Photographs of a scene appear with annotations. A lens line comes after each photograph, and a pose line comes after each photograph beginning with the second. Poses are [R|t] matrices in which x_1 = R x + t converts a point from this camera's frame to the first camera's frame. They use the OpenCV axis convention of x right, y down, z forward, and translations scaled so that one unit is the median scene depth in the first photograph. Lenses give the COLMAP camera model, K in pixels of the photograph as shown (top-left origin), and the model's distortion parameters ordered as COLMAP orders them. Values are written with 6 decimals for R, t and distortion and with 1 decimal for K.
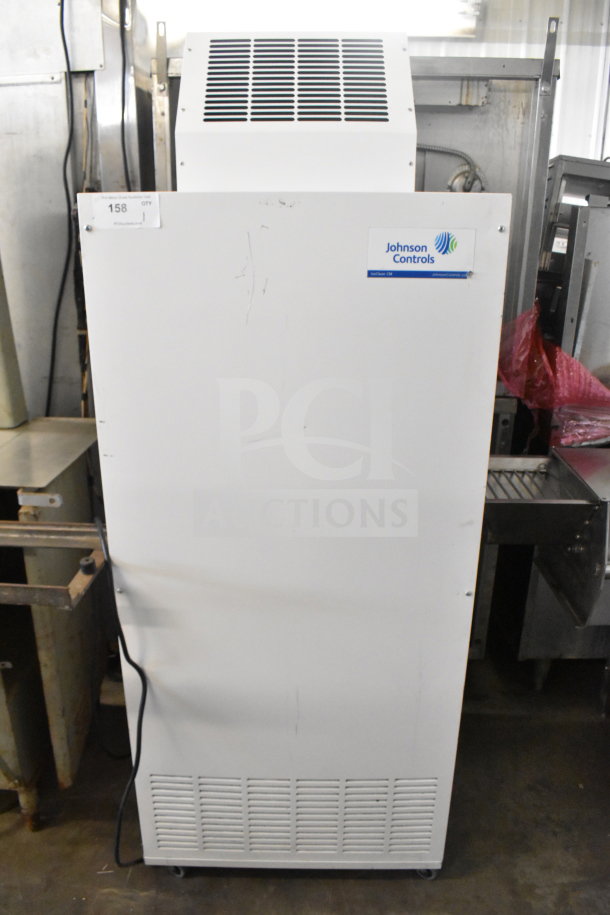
lens RADIAL K [[696.8, 0, 305.0], [0, 696.8, 457.5], [0, 0, 1]] dist [-0.086400, 0.004077]
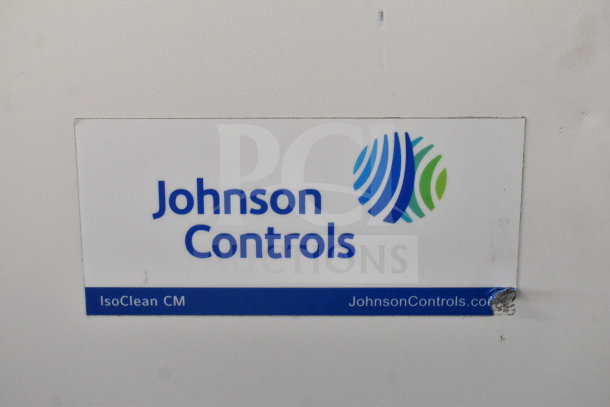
lens RADIAL K [[870.9, 0, 305.0], [0, 870.9, 203.5], [0, 0, 1]] dist [-0.022310, -0.024210]
pose [[0.999538, -0.006437, -0.029700, 0.179219], [0.002709, 0.992293, -0.123883, -0.263100], [0.030269, 0.123746, 0.991852, 0.694363]]
